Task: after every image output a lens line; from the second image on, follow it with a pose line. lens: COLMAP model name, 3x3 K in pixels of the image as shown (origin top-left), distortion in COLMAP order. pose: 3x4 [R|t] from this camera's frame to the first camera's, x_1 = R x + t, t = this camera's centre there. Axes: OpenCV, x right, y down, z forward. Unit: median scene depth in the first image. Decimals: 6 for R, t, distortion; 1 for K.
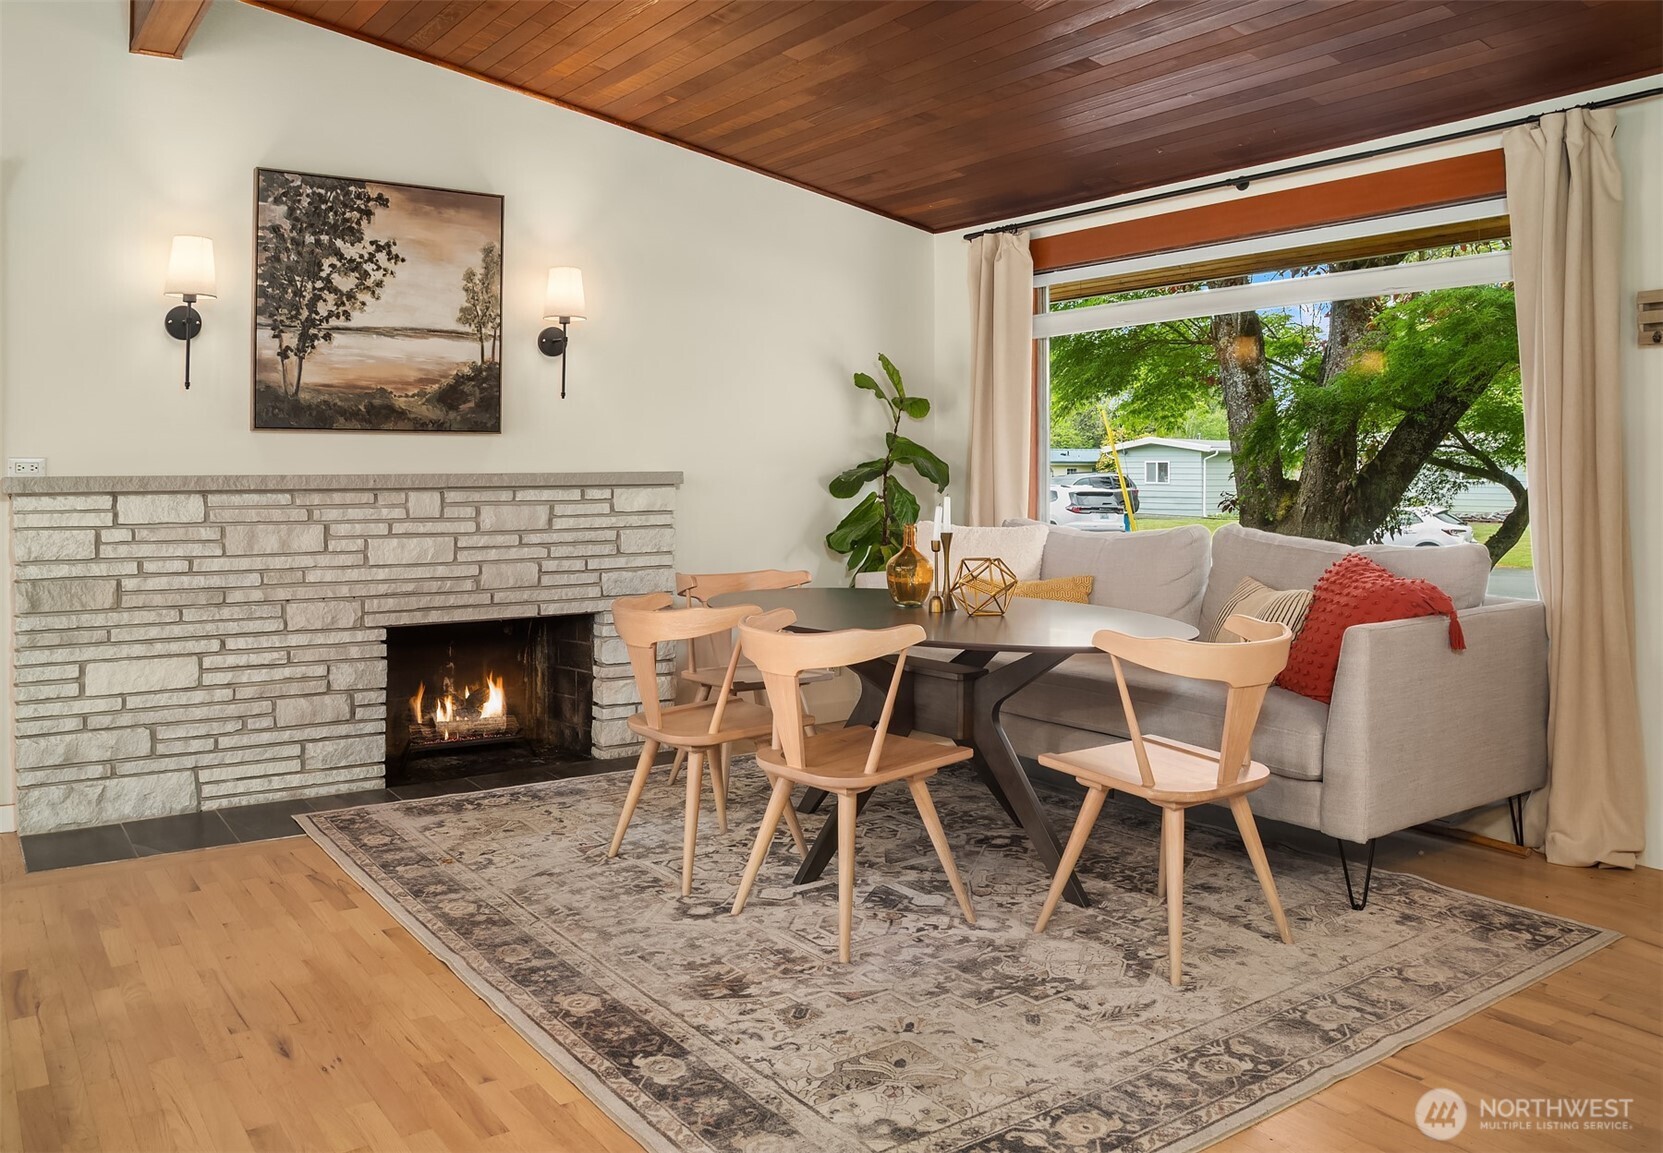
lens RADIAL K [[1260.0, 0, 831.5], [0, 1260.0, 576.5], [0, 0, 1]] dist [-0.068892, 0.004753]
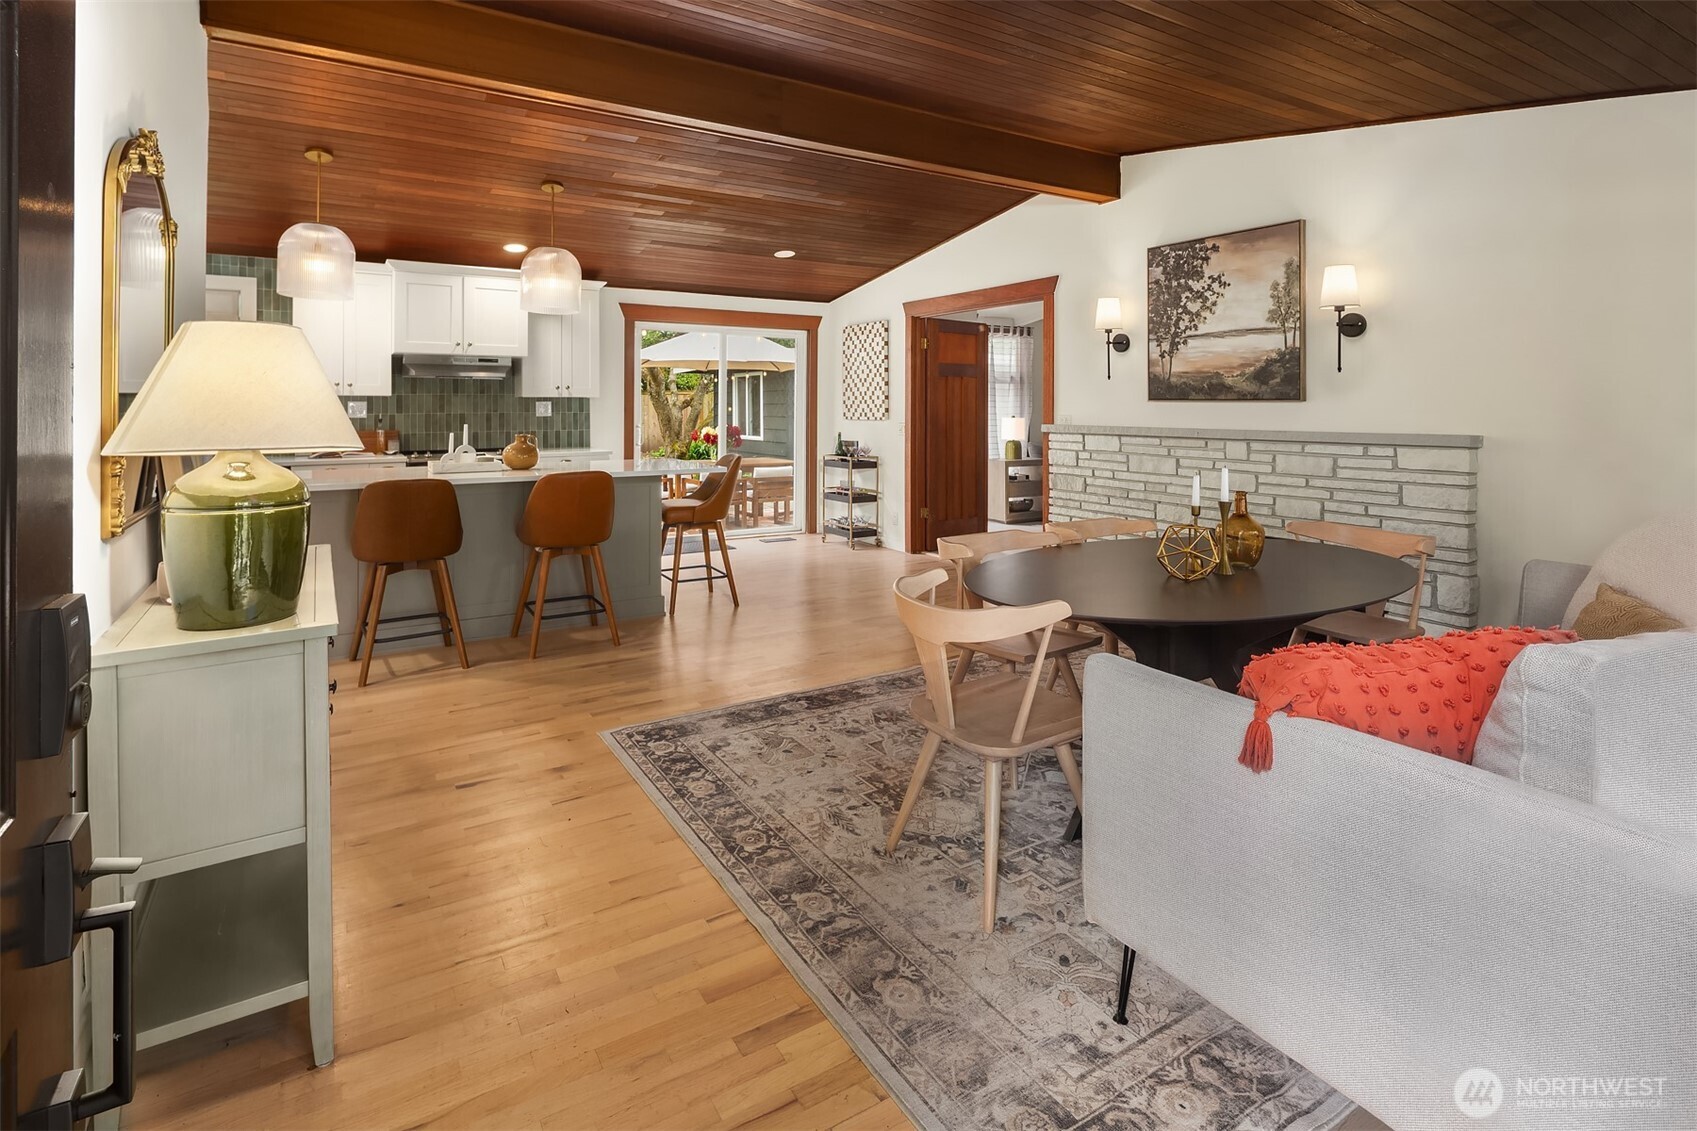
lens RADIAL K [[843.4, 0, 845.4], [0, 843.4, 504.4], [0, 0, 1]] dist [-0.034996, -0.000015]
pose [[-0.076932, 0.116521, -0.990204, 0.722622], [-0.085520, 0.988716, 0.122990, -0.080687], [0.993362, 0.094144, -0.066099, 0.651723]]
